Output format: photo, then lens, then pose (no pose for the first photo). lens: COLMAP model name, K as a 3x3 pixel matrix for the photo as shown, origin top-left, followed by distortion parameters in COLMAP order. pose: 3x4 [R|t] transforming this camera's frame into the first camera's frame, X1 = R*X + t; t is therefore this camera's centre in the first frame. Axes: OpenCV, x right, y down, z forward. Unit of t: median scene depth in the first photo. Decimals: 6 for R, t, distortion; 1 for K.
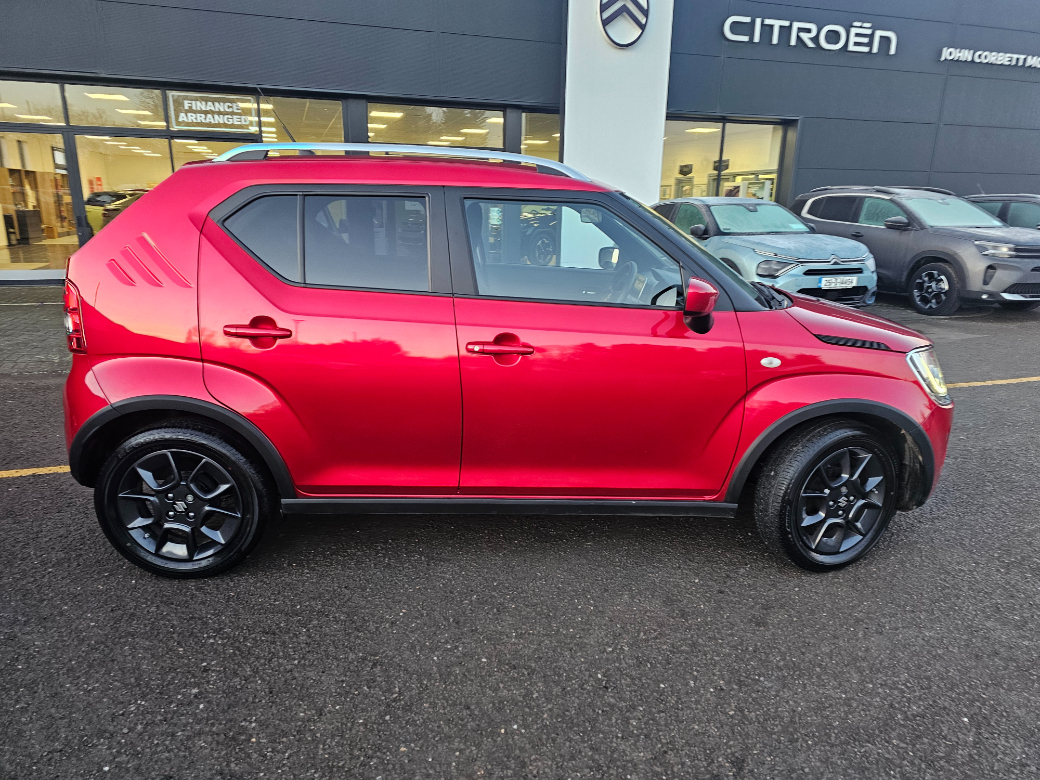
lens RADIAL K [[668.8, 0, 522.5], [0, 668.8, 397.7], [0, 0, 1]] dist [0.049497, -0.029264]
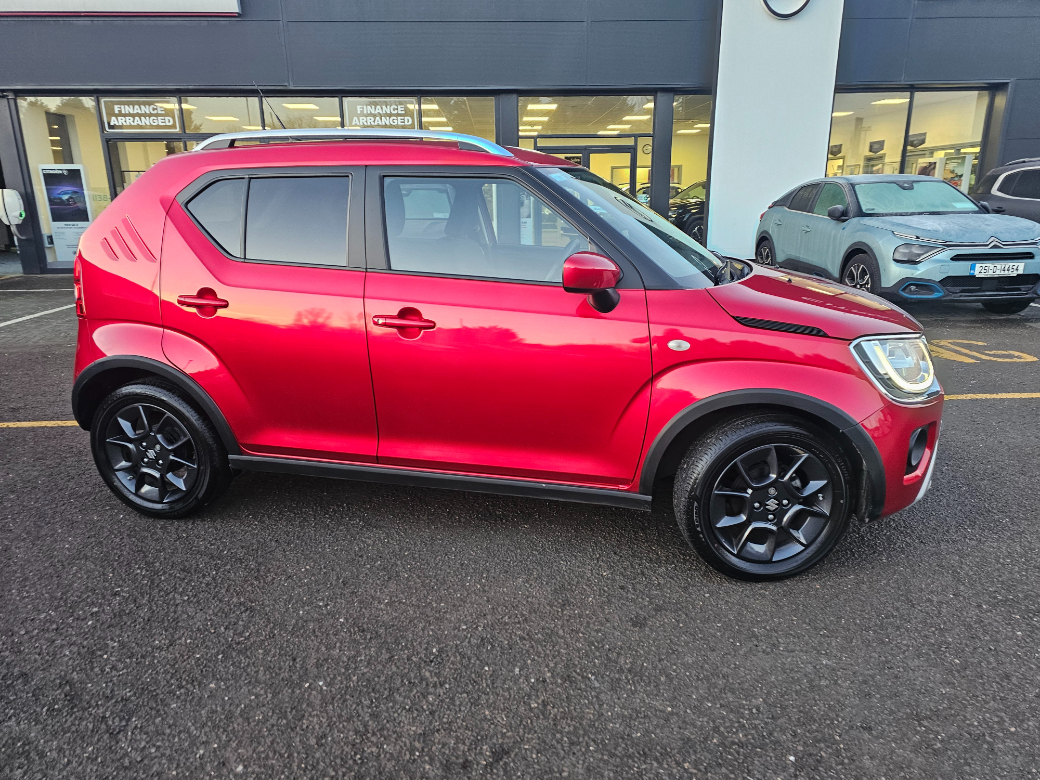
lens RADIAL K [[668.8, 0, 528.7], [0, 668.8, 388.2], [0, 0, 1]] dist [0.049497, -0.029264]
pose [[0.964656, 0.049247, -0.258869, 0.390711], [-0.049394, 0.998762, 0.005938, 0.010697], [0.258841, 0.007059, 0.965894, 0.057060]]
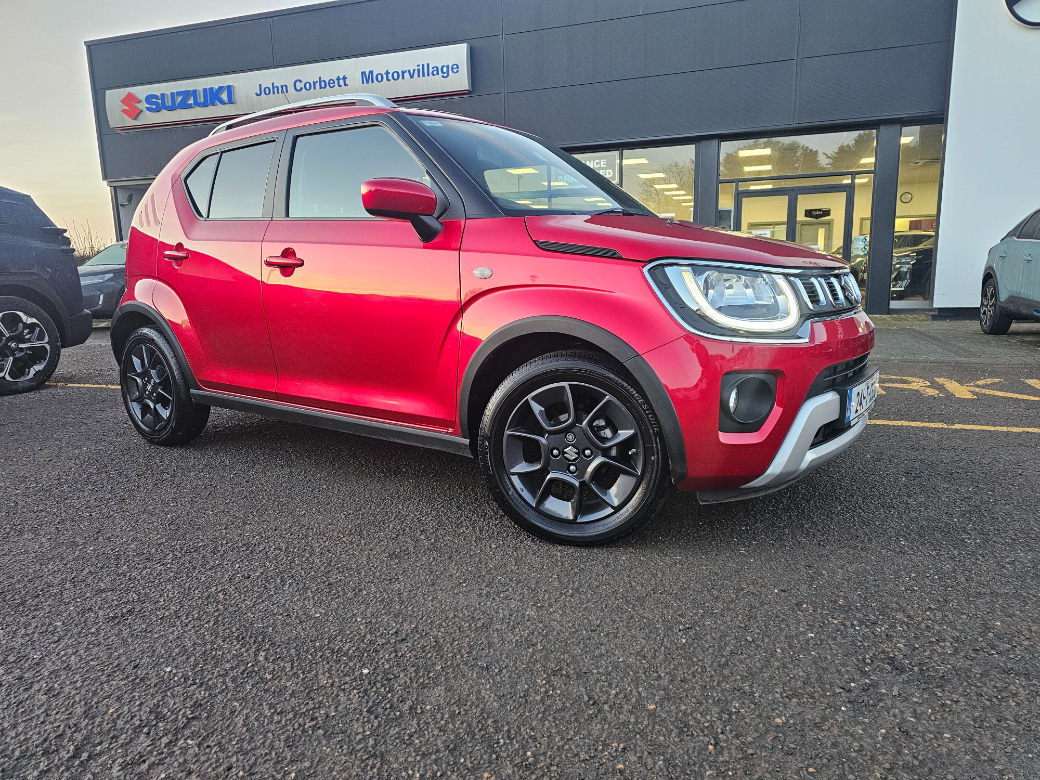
lens RADIAL K [[668.8, 0, 530.4], [0, 668.8, 389.8], [0, 0, 1]] dist [0.049497, -0.029264]
pose [[0.802429, 0.079464, -0.591433, 0.900806], [-0.136954, 0.989163, -0.052910, 0.129322], [0.580819, 0.123455, 0.804616, 0.337579]]
